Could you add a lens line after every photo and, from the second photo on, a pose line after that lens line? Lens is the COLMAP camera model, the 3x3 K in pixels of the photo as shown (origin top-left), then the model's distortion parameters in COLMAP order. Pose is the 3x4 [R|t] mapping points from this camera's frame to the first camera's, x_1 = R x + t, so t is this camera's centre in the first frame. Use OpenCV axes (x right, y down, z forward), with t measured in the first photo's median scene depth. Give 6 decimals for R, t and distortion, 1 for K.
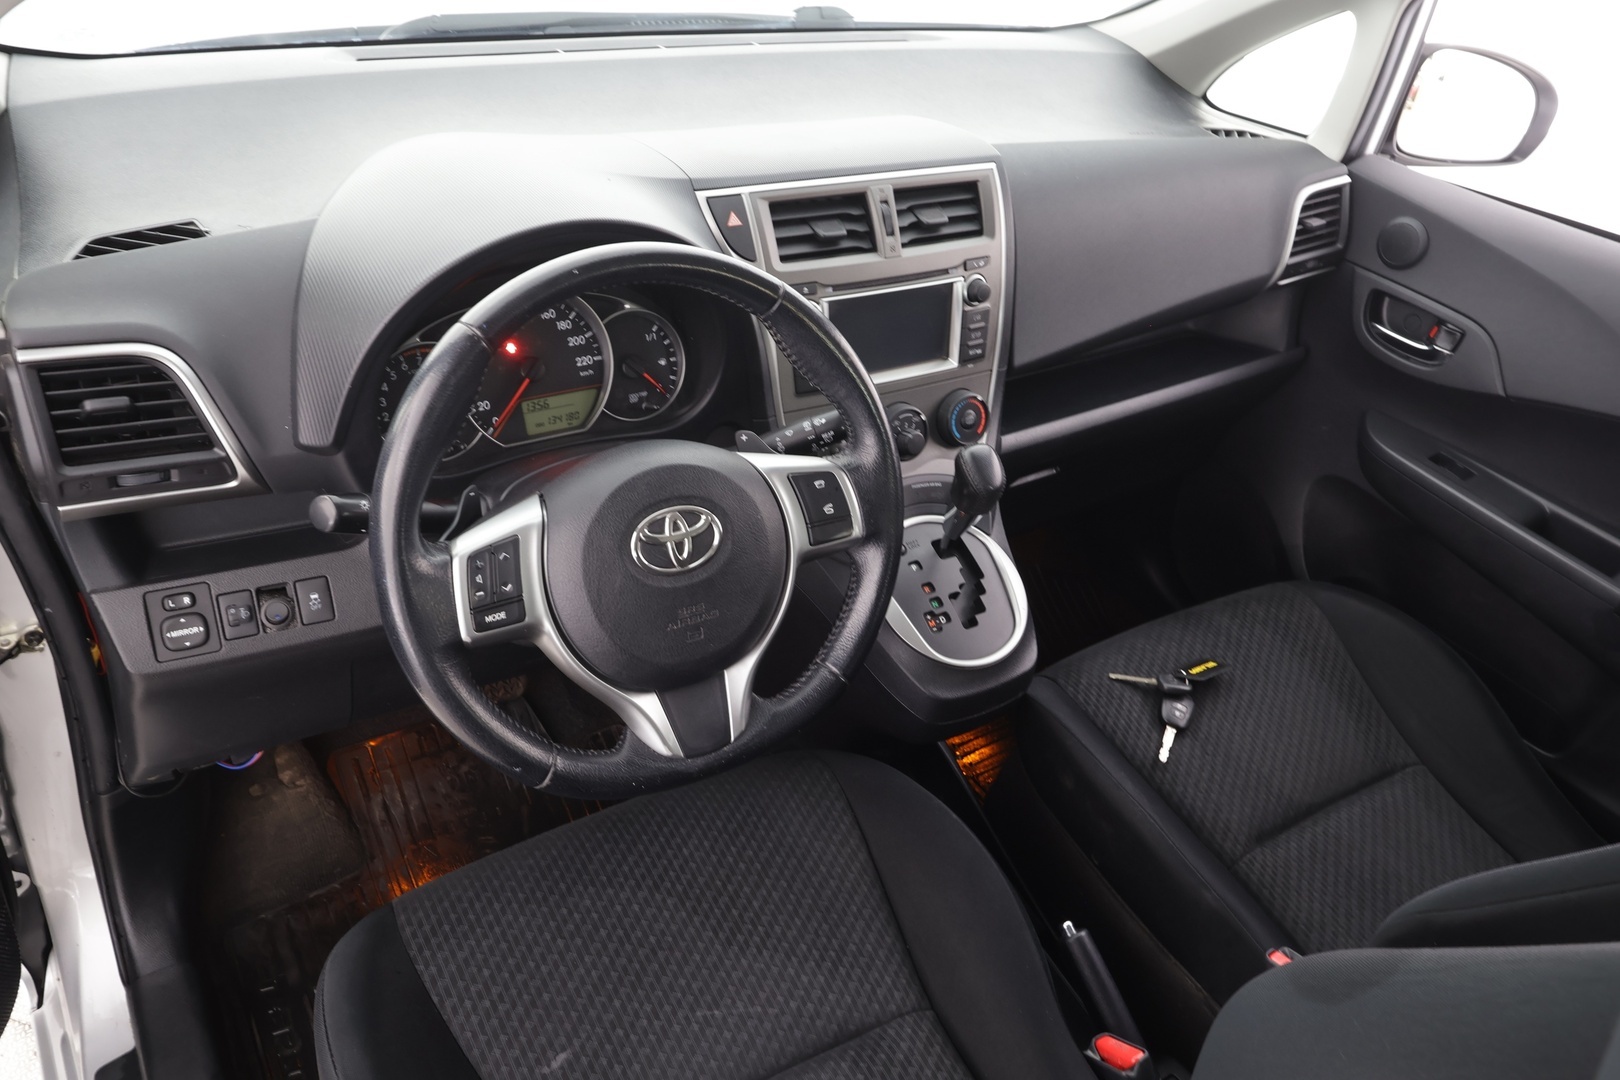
lens RADIAL K [[1200.9, 0, 816.3], [0, 1200.9, 545.4], [0, 0, 1]] dist [-0.003598, -0.006708]
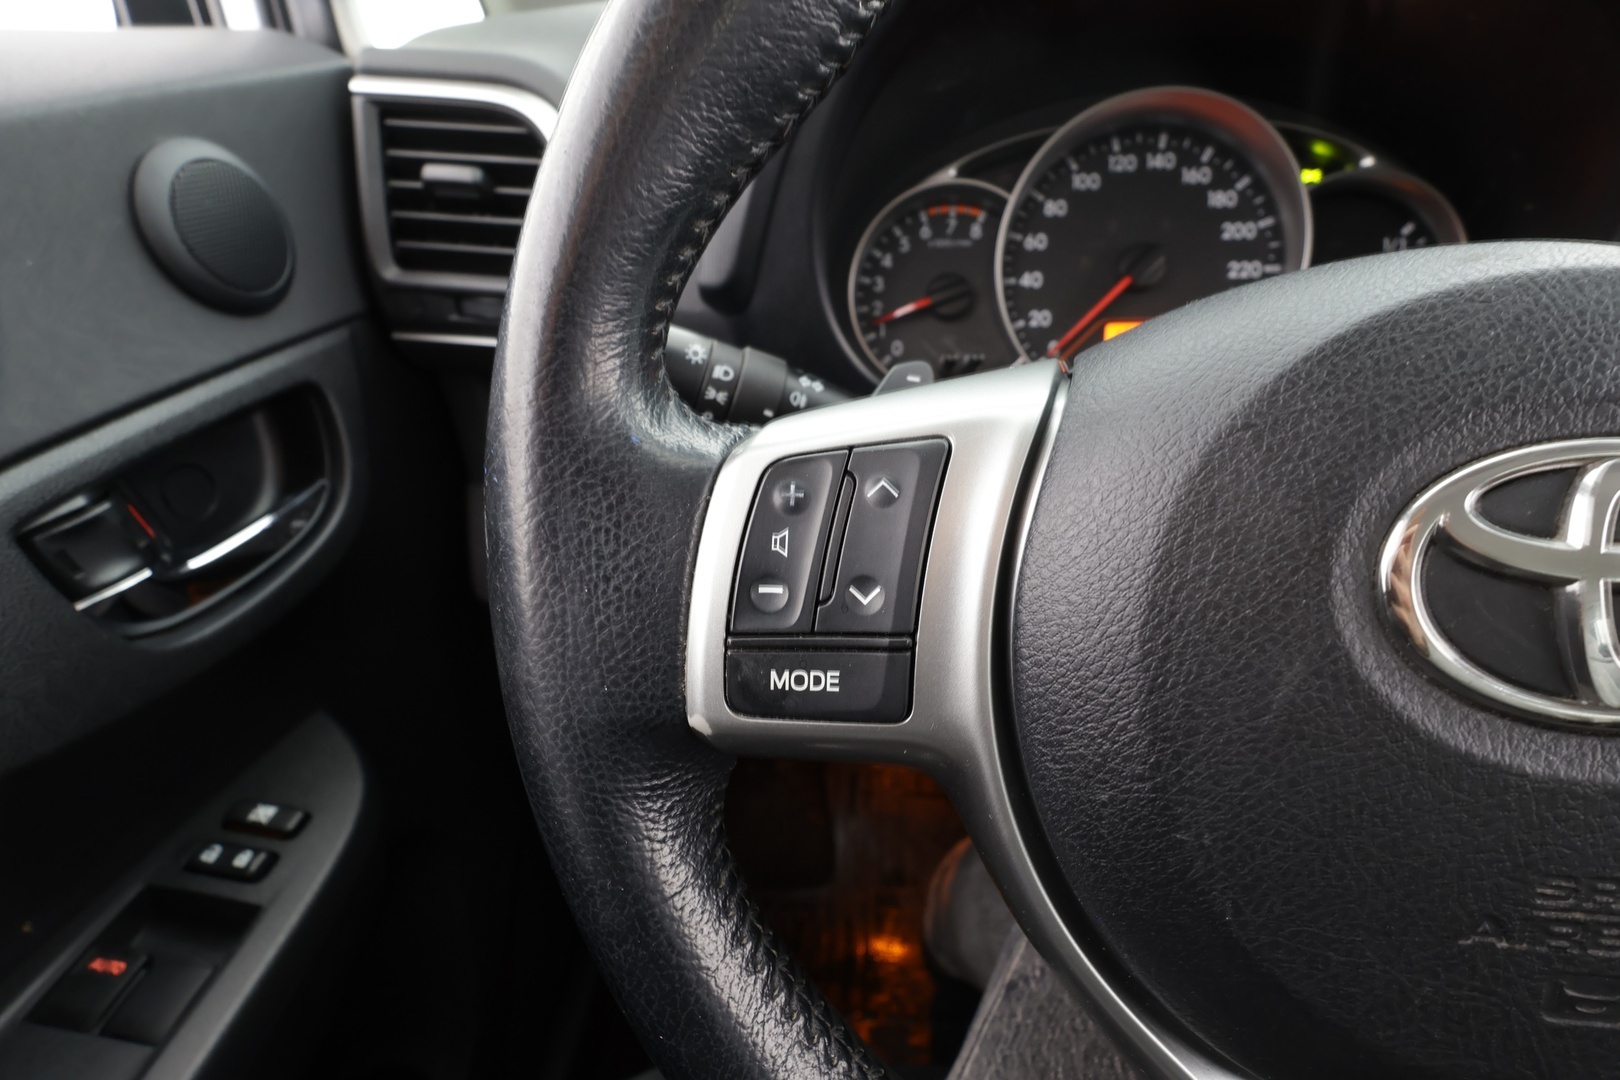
lens RADIAL K [[751.4, 0, 814.8], [0, 751.4, 535.0], [0, 0, 1]] dist [-0.002714, 0.000828]
pose [[0.784872, 0.204290, -0.585014, -0.116420], [-0.262562, 0.964793, -0.015350, 0.019380], [0.561281, 0.165650, 0.810878, 0.604431]]
